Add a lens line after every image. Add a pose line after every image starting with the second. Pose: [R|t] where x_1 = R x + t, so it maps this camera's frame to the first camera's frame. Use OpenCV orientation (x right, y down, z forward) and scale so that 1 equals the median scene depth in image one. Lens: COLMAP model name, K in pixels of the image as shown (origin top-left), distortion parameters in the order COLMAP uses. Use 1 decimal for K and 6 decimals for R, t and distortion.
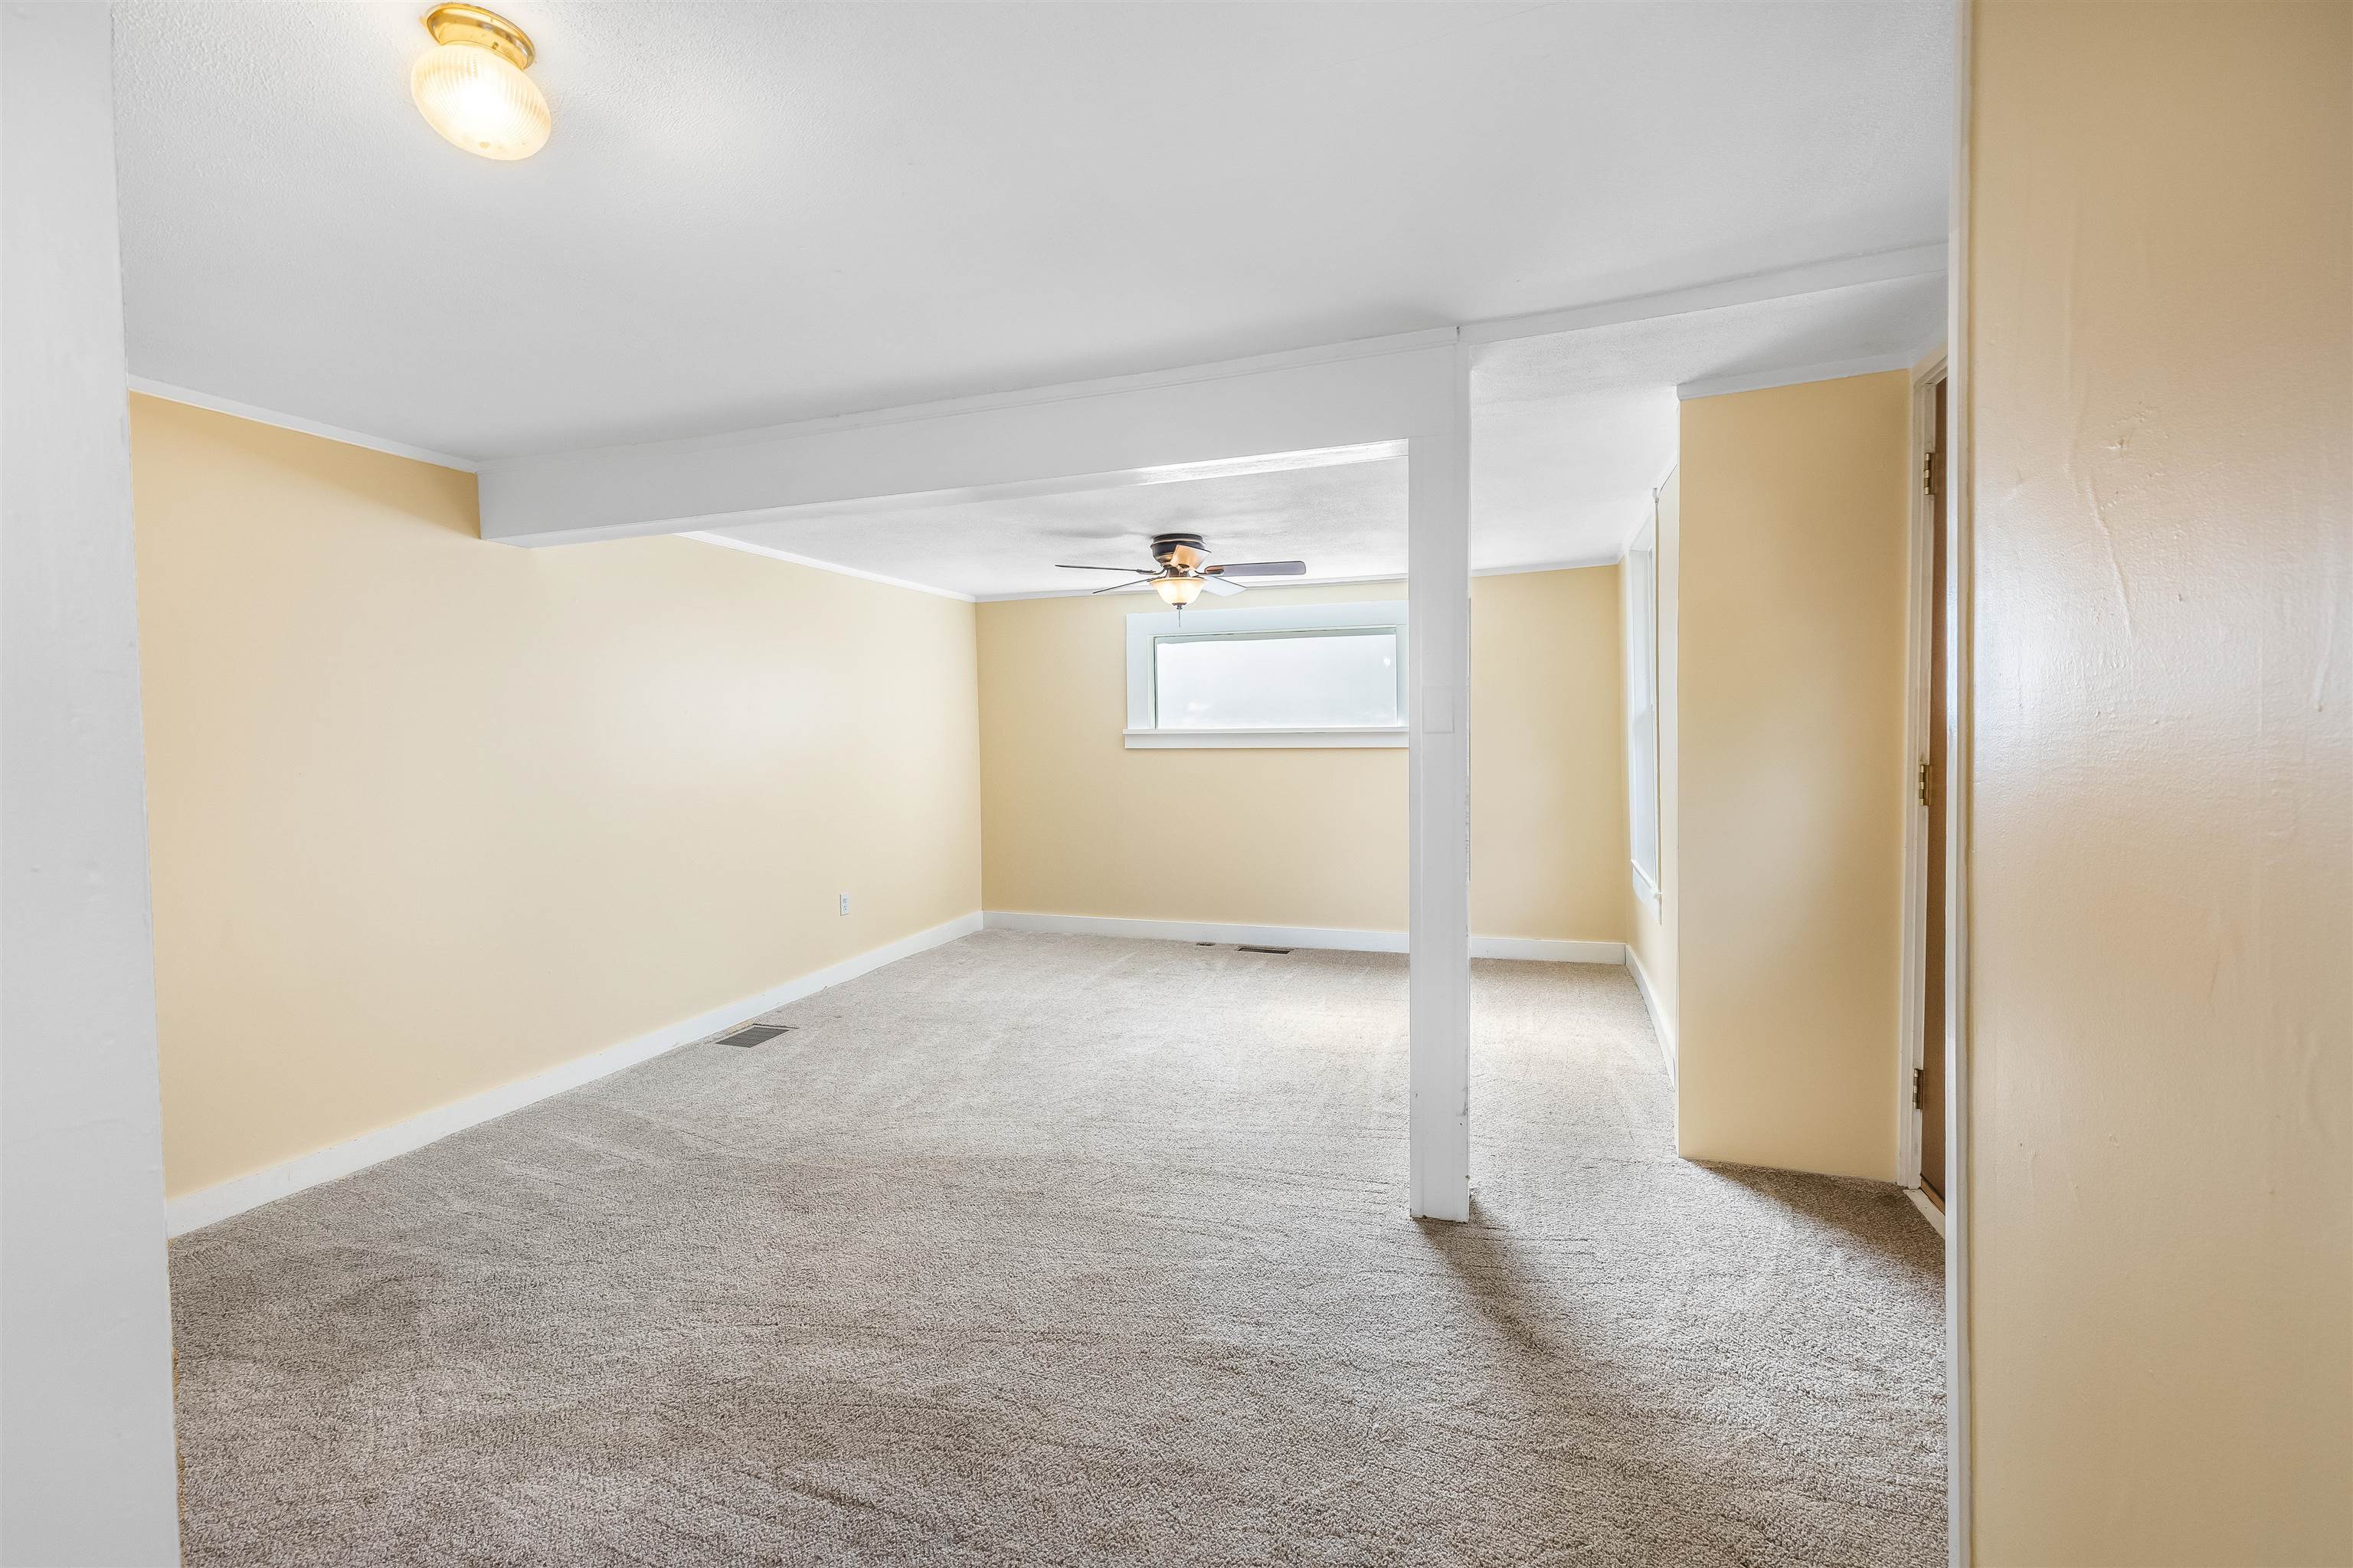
lens RADIAL K [[1040.1, 0, 1192.6], [0, 1040.1, 770.6], [0, 0, 1]] dist [-0.000386, 0.001140]
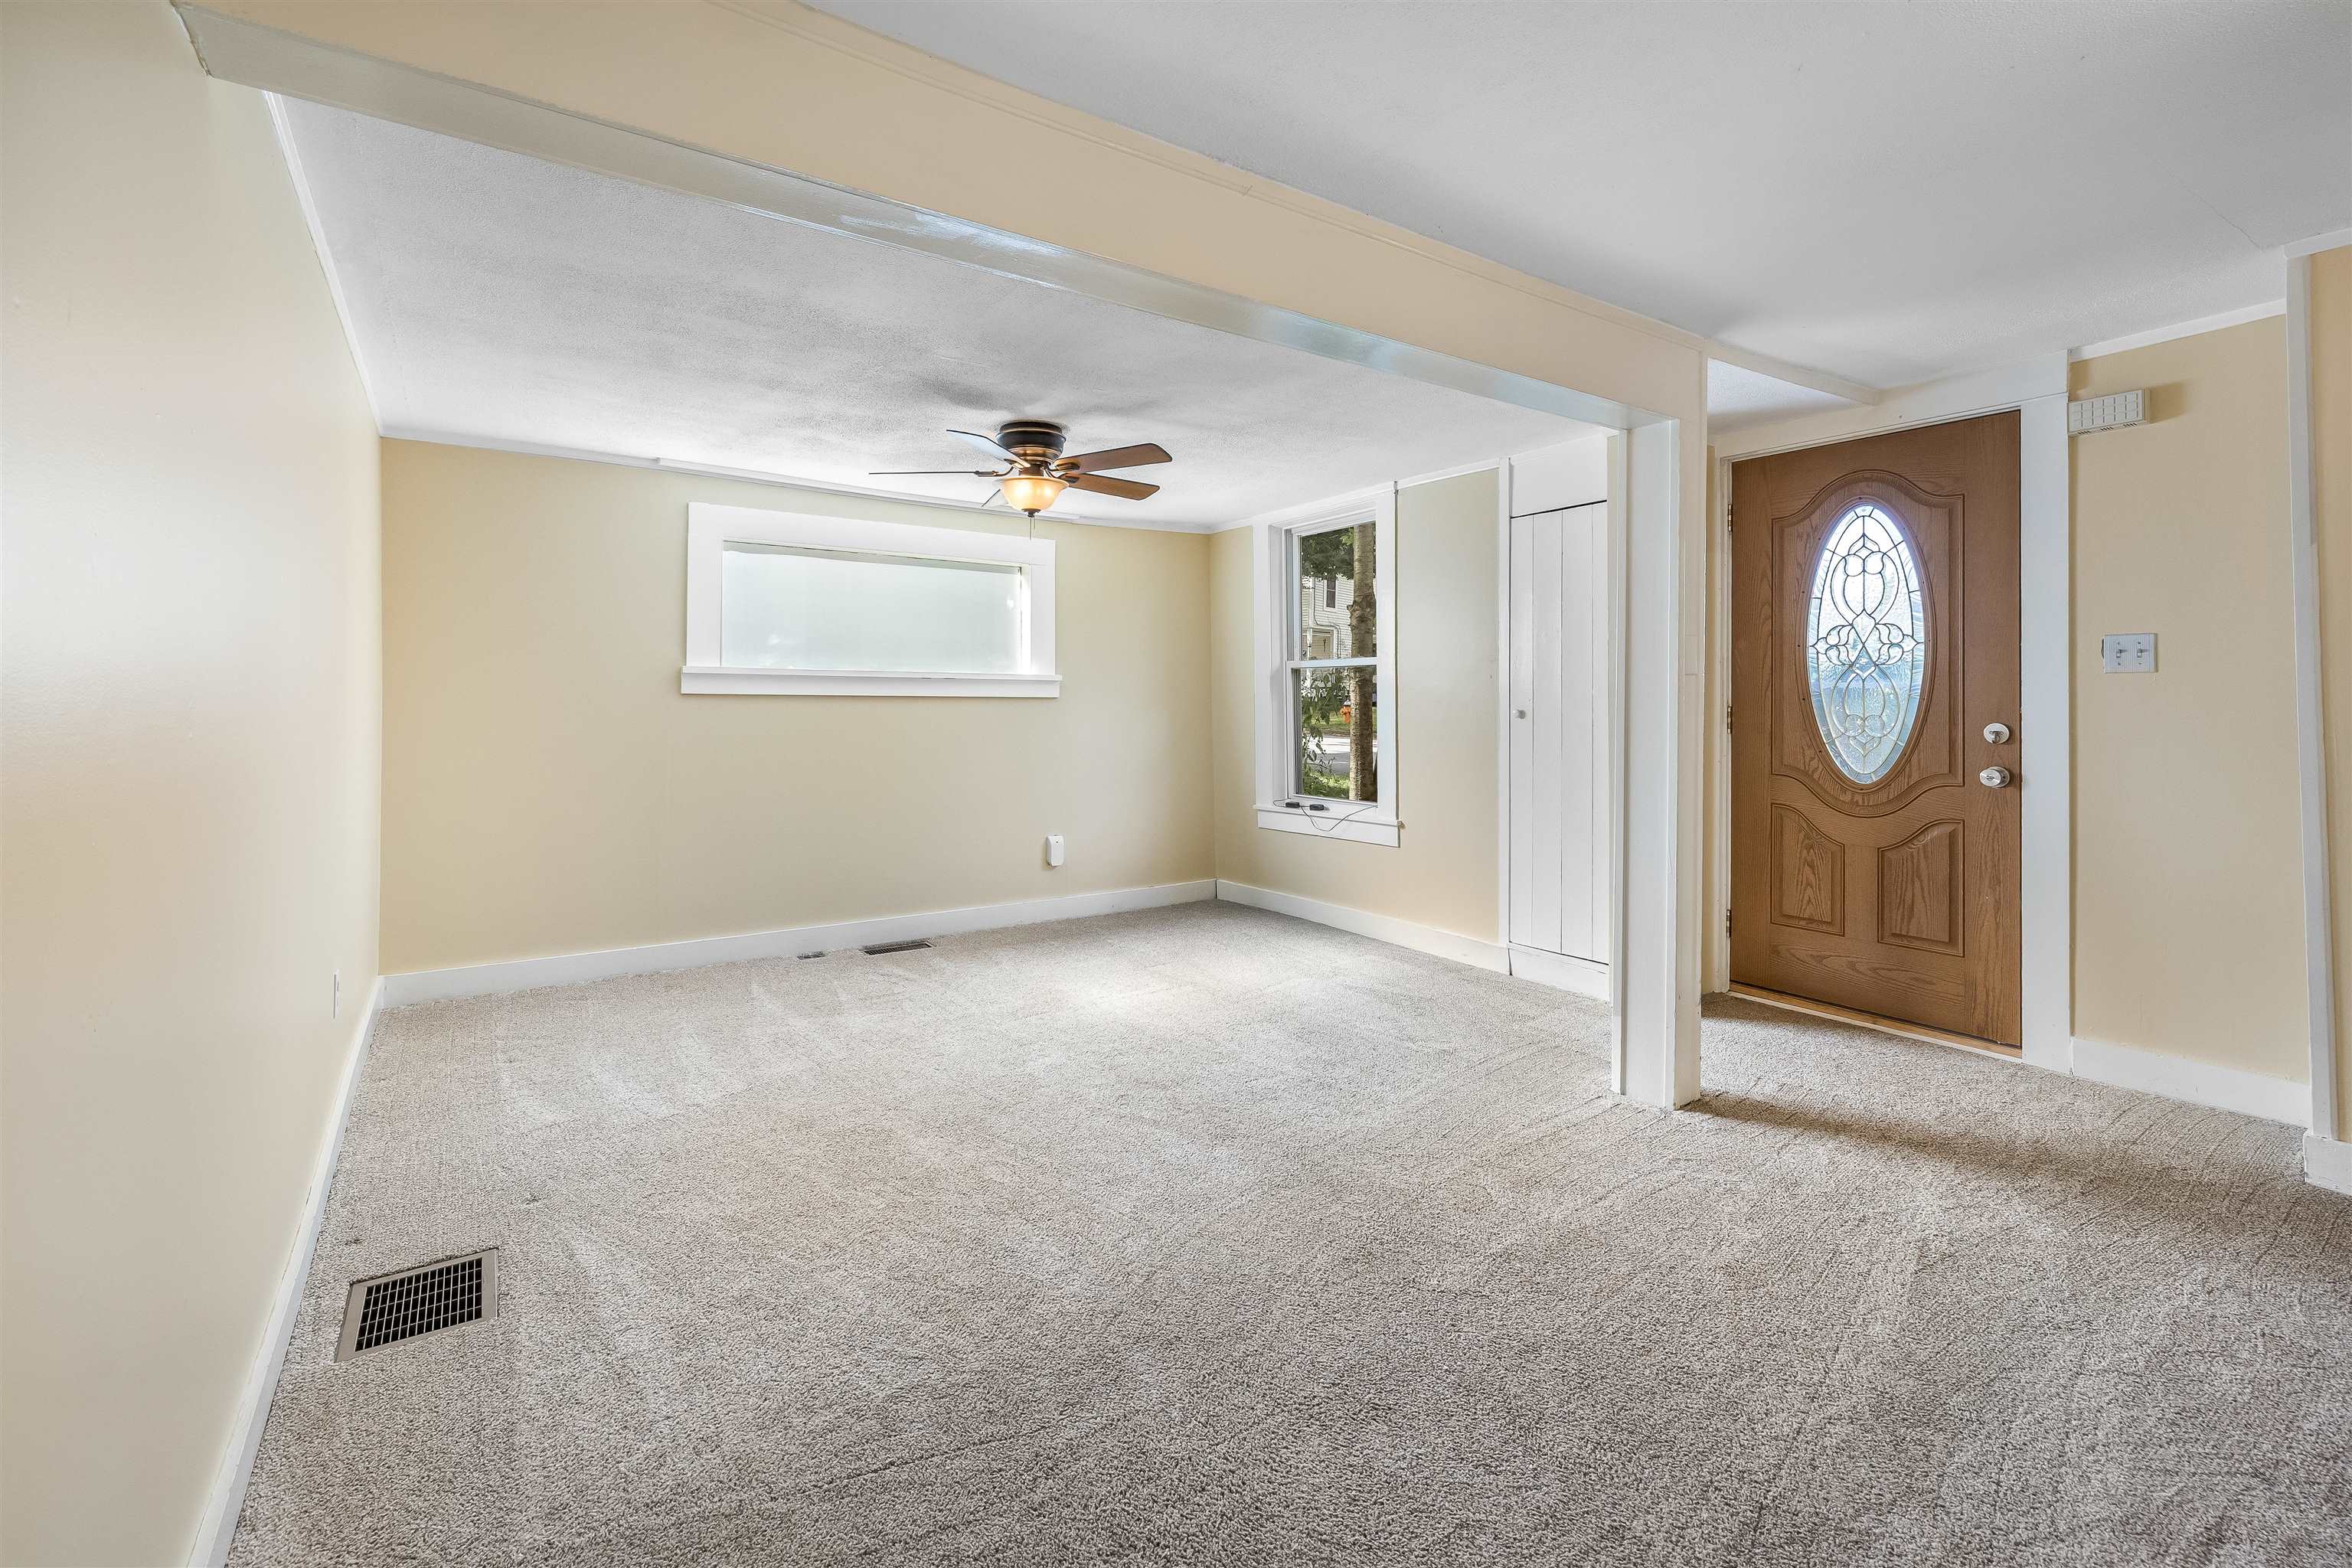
lens RADIAL K [[1039.6, 0, 1203.7], [0, 1039.6, 694.0], [0, 0, 1]] dist [-0.000386, 0.001140]
pose [[0.587990, 0.015298, 0.808724, -0.486727], [0.013019, 0.999513, -0.028373, 0.003145], [-0.808763, 0.027211, 0.587504, 0.361386]]
